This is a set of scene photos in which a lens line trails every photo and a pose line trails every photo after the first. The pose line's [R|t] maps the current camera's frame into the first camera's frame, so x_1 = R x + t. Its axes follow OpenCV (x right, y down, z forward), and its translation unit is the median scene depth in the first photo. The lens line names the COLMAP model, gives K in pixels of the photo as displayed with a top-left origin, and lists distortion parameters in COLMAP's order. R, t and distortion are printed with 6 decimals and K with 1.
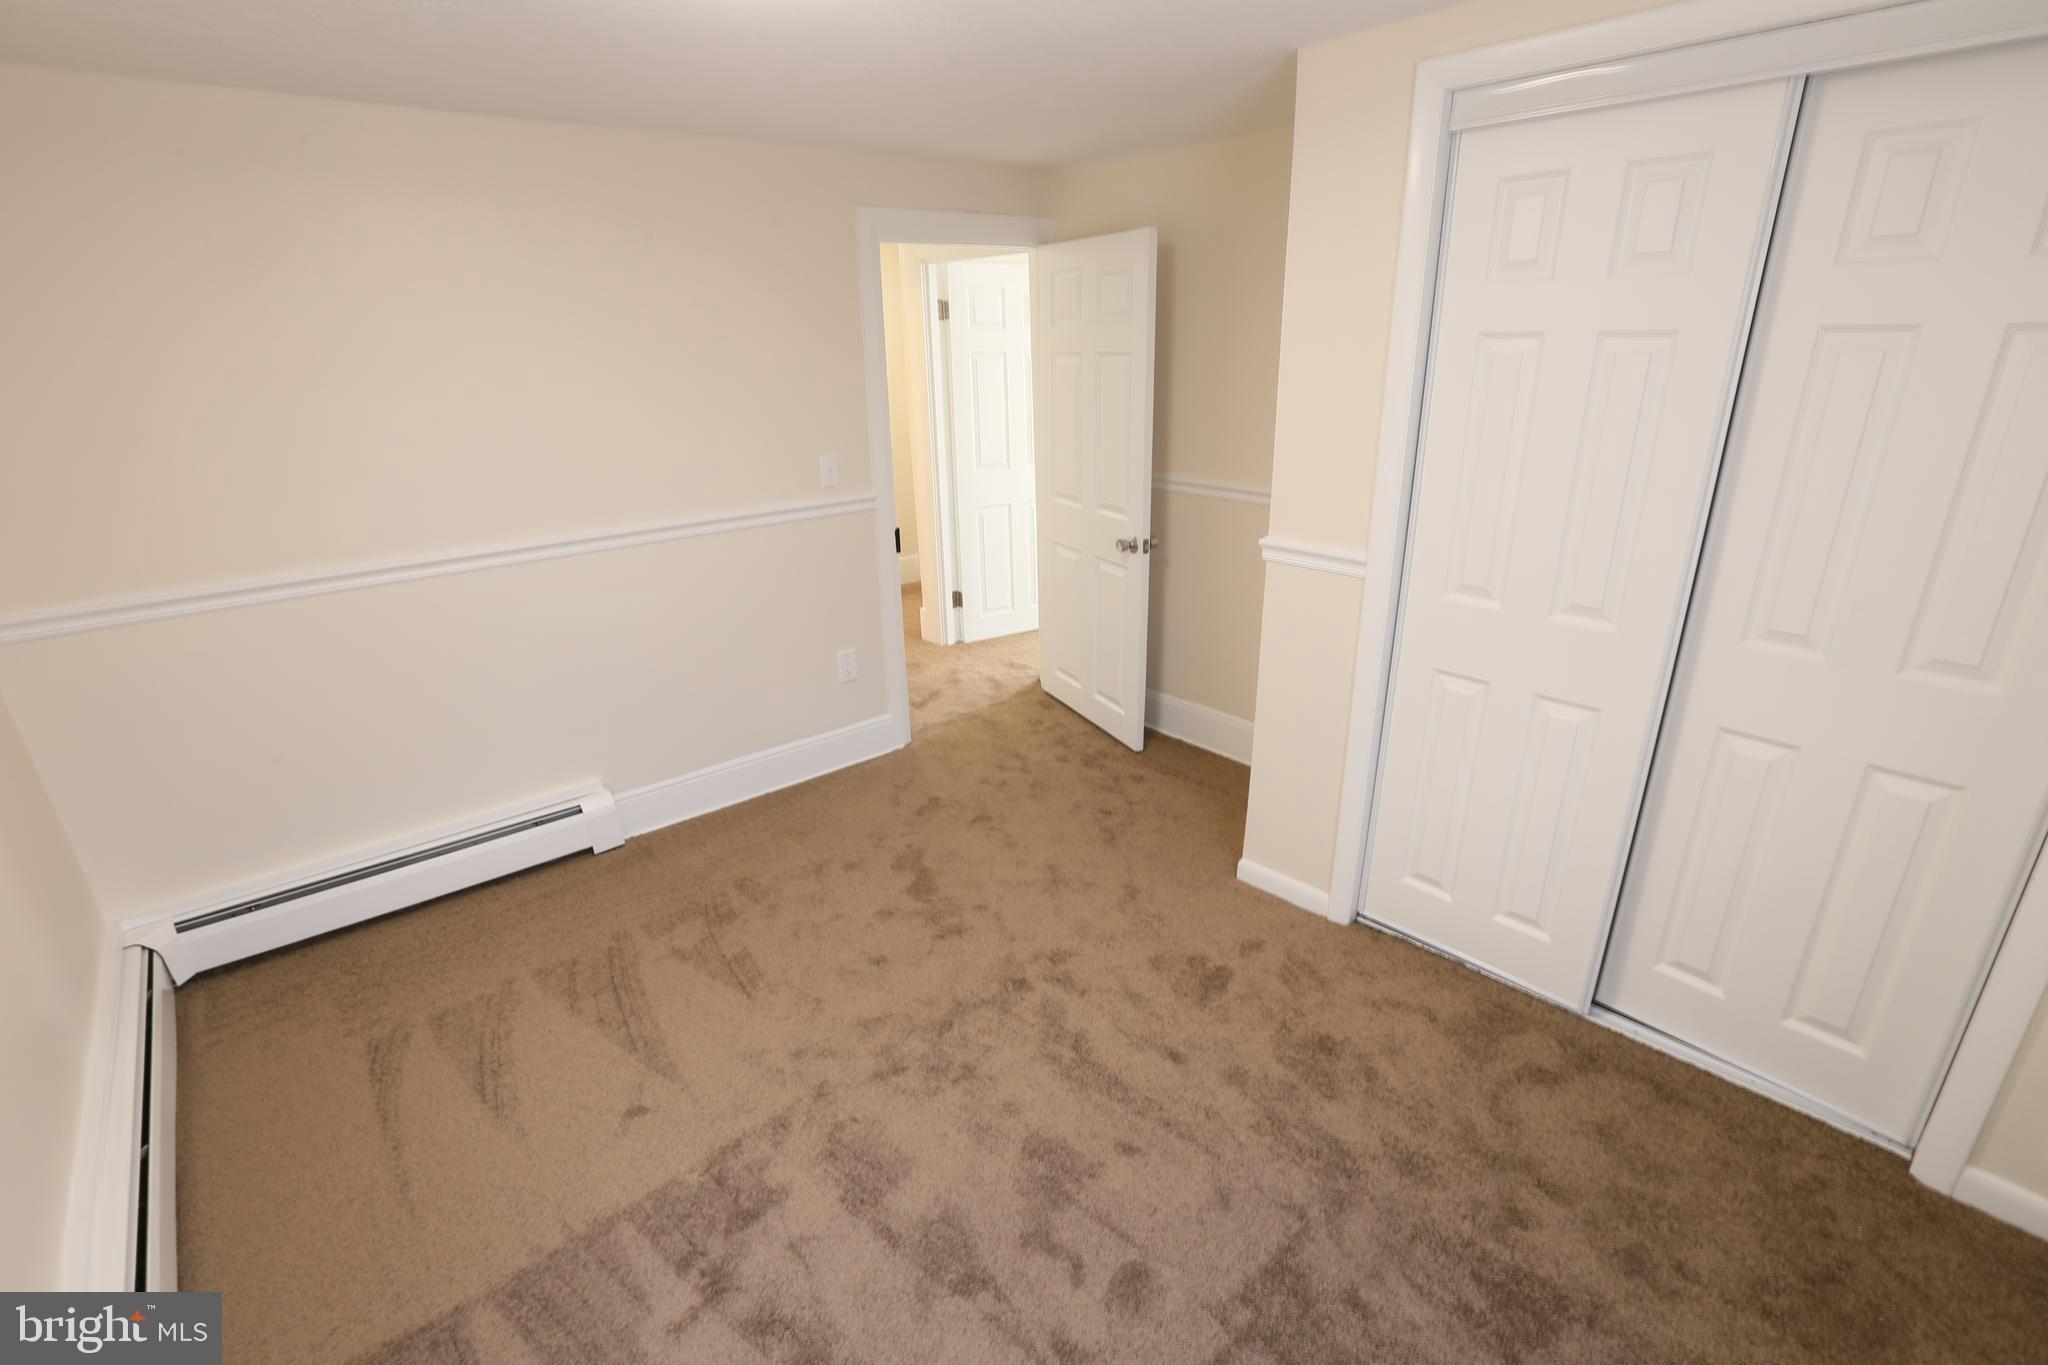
lens RADIAL K [[934.7, 0, 1026.8], [0, 934.7, 682.8], [0, 0, 1]] dist [-0.059970, 0.022983]
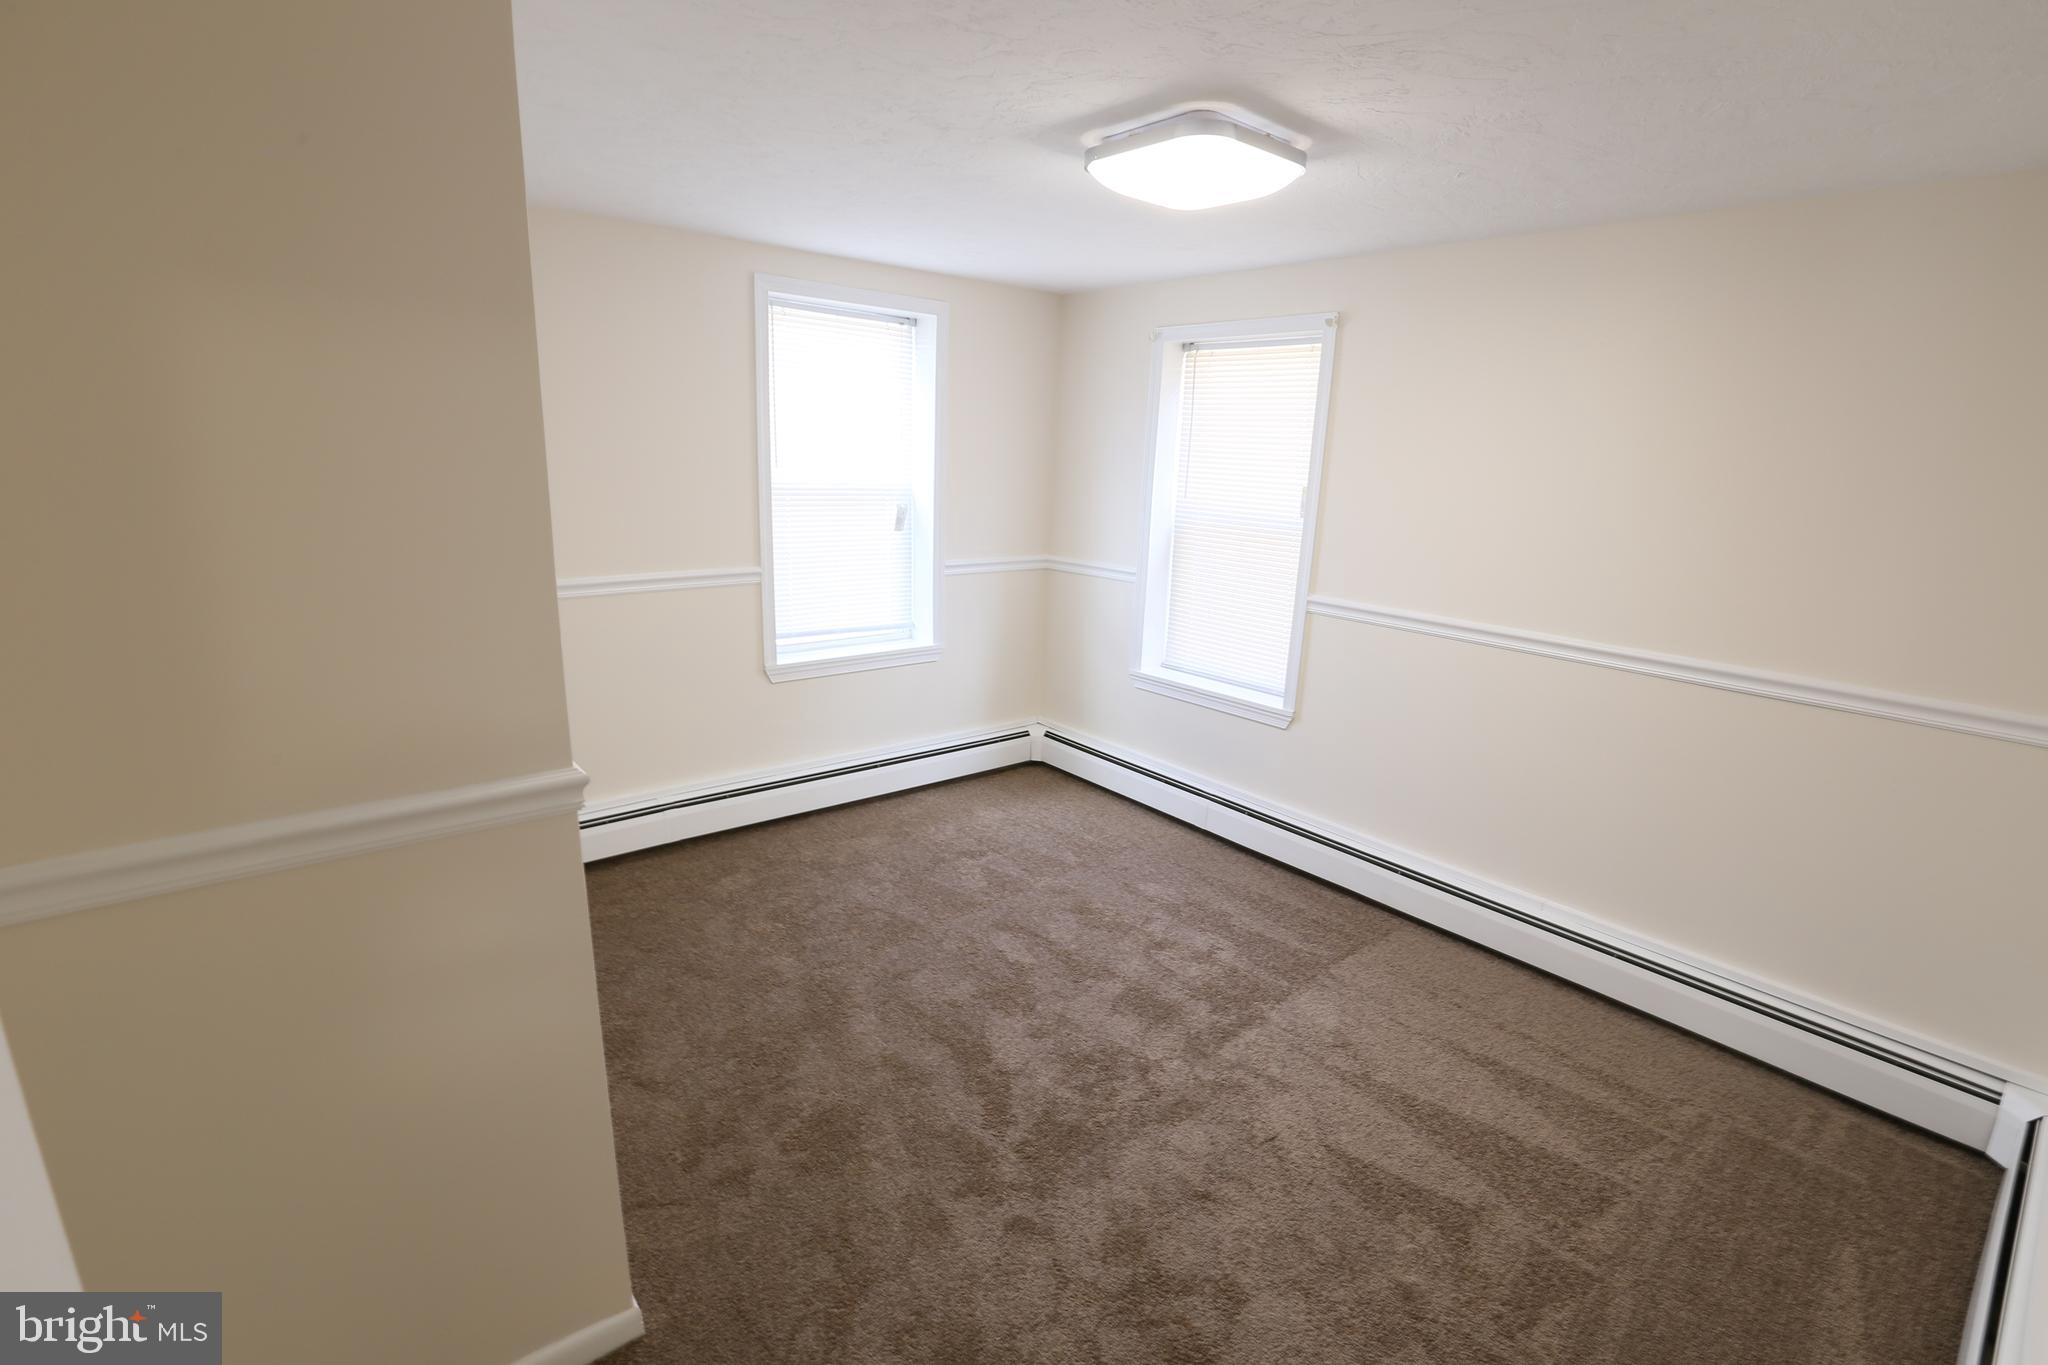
lens RADIAL K [[934.7, 0, 1026.8], [0, 934.7, 682.8], [0, 0, 1]] dist [-0.059970, 0.022983]
pose [[-0.998876, -0.034582, 0.032405, -0.019356], [-0.010340, 0.826320, 0.563107, -0.545863], [-0.046251, 0.562139, -0.825749, 1.531069]]
